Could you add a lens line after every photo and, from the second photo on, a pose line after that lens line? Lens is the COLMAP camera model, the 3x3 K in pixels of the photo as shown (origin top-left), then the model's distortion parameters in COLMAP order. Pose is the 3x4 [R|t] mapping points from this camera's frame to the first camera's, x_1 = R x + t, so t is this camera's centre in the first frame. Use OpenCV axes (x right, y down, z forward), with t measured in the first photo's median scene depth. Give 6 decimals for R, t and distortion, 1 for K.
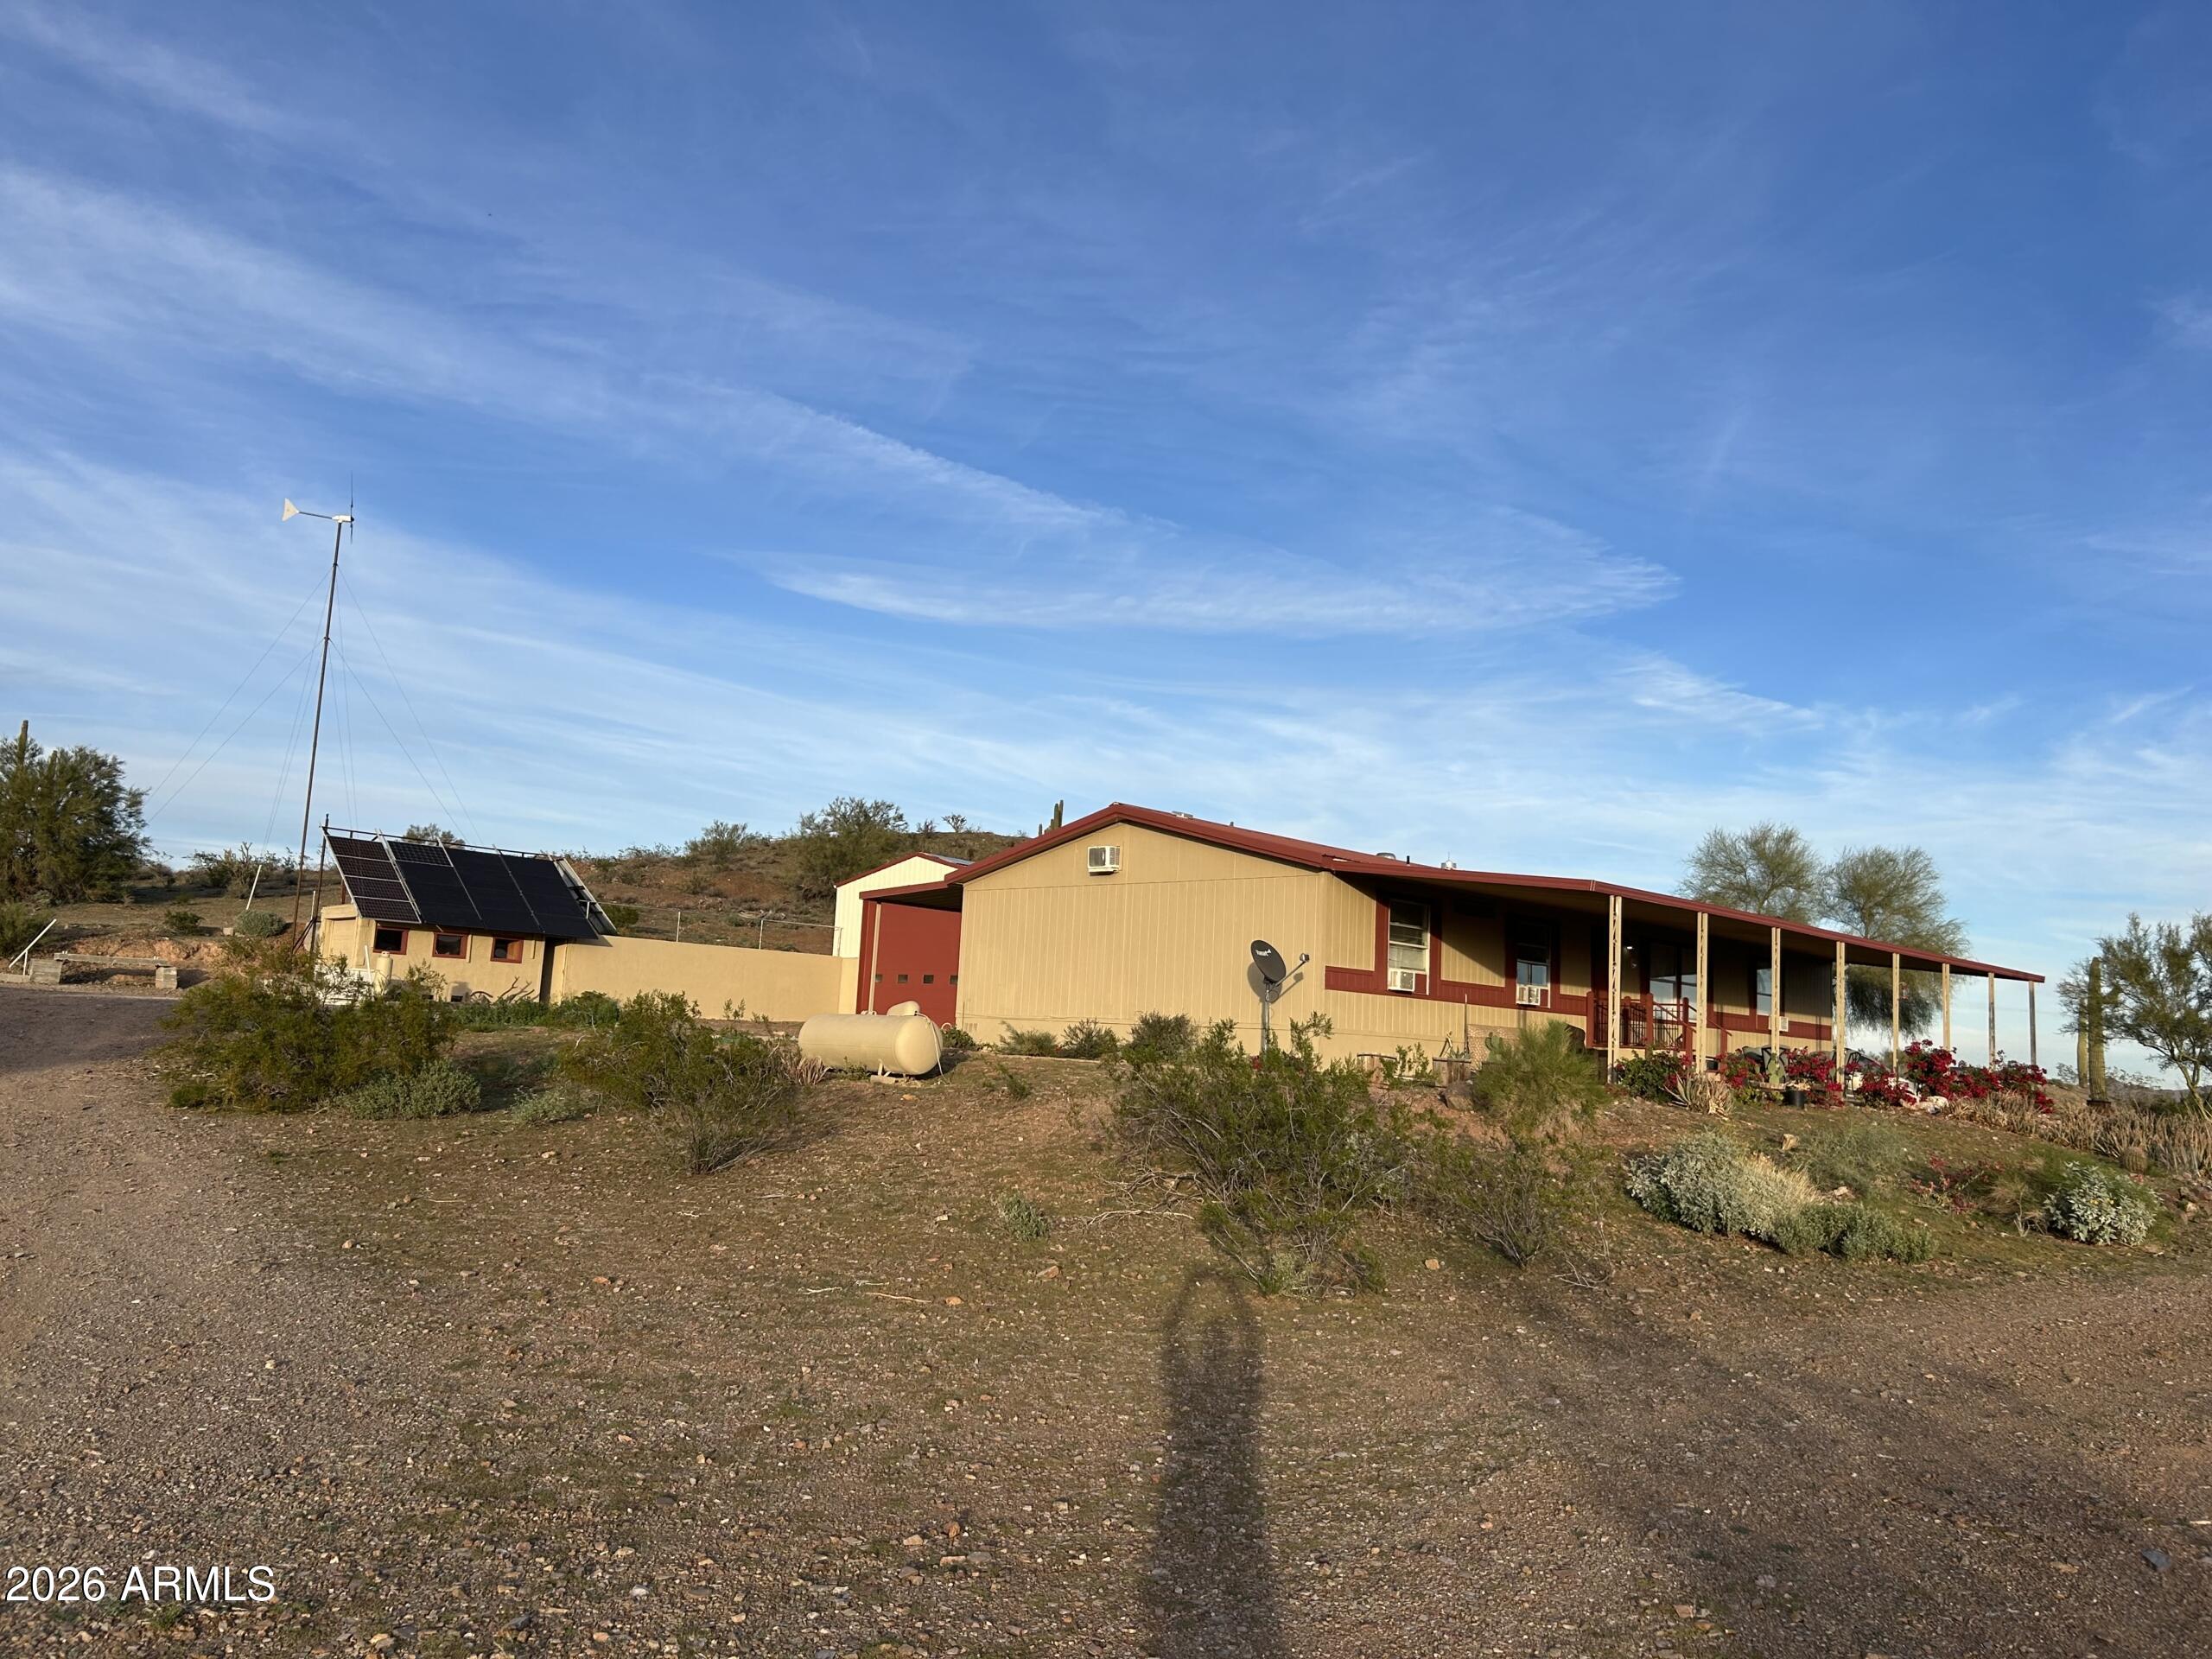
lens RADIAL K [[1668.6, 0, 1106.0], [0, 1668.6, 829.5], [0, 0, 1]] dist [0.046519, -0.041183]
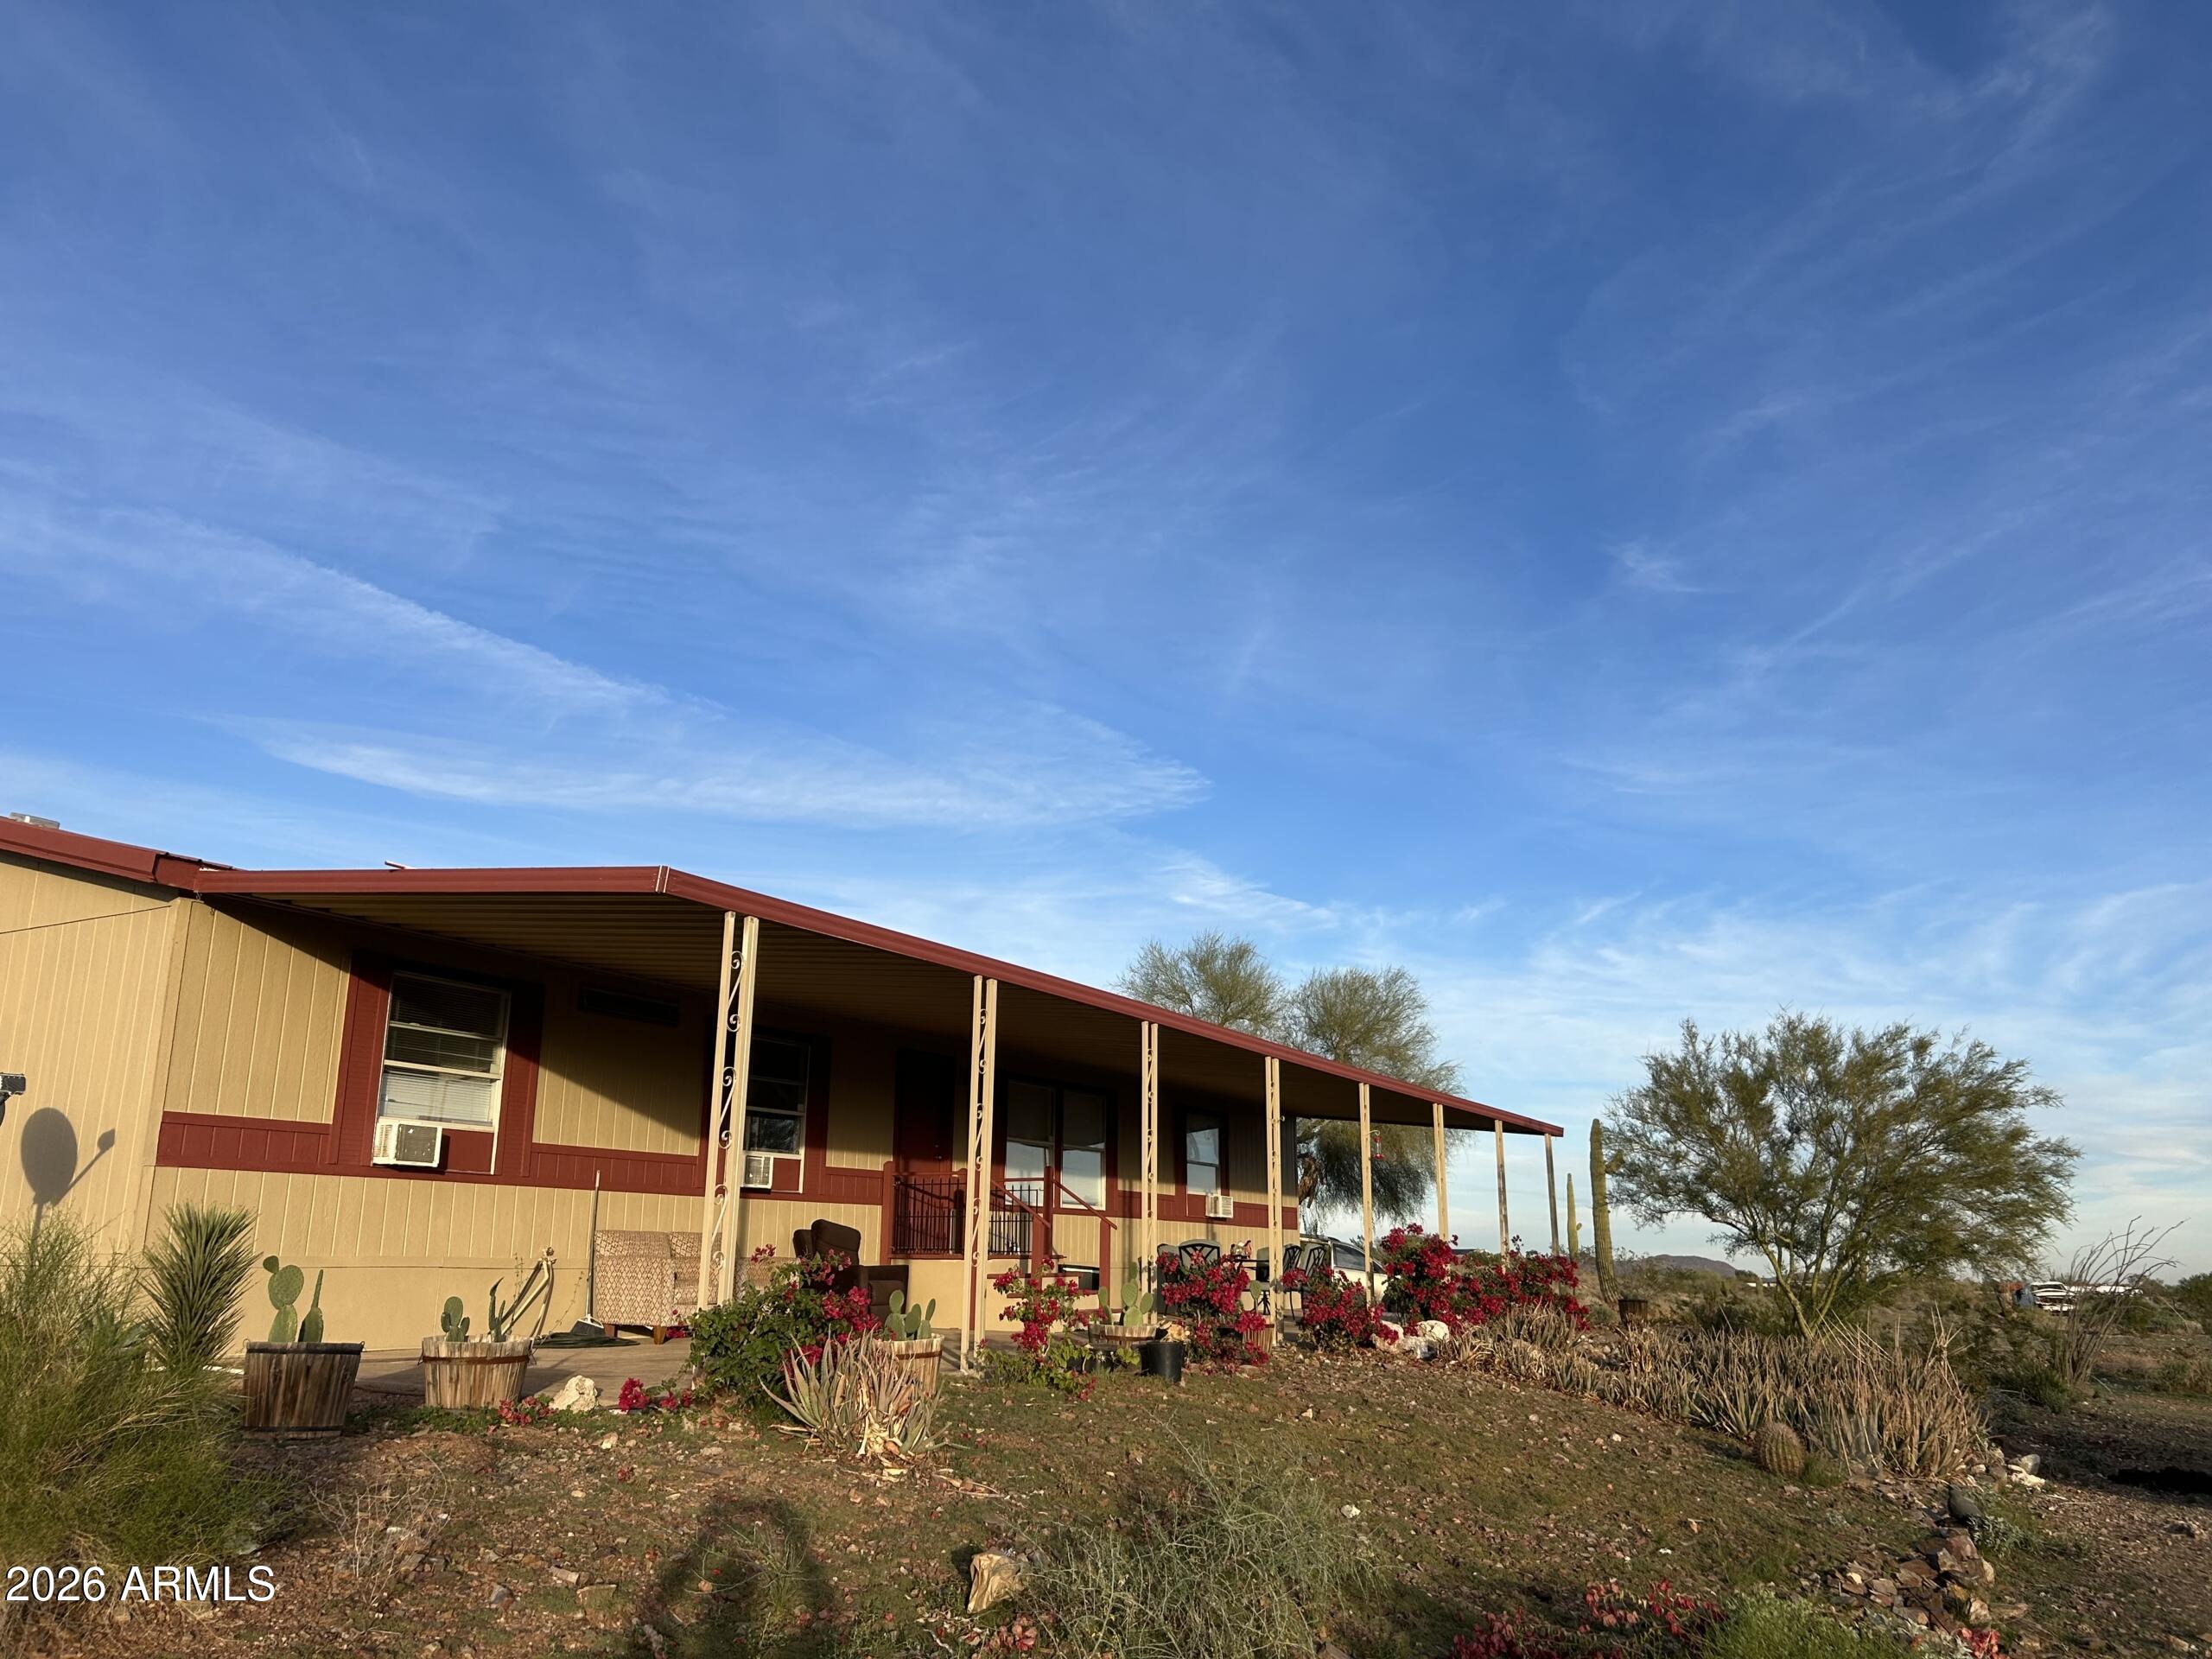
lens RADIAL K [[1668.6, 0, 1106.0], [0, 1668.6, 829.5], [0, 0, 1]] dist [0.046519, -0.041183]
pose [[0.963811, 0.024655, 0.265442, 0.147546], [0.006912, 0.993068, -0.117337, 0.036505], [-0.266495, 0.114926, 0.956960, 0.296201]]
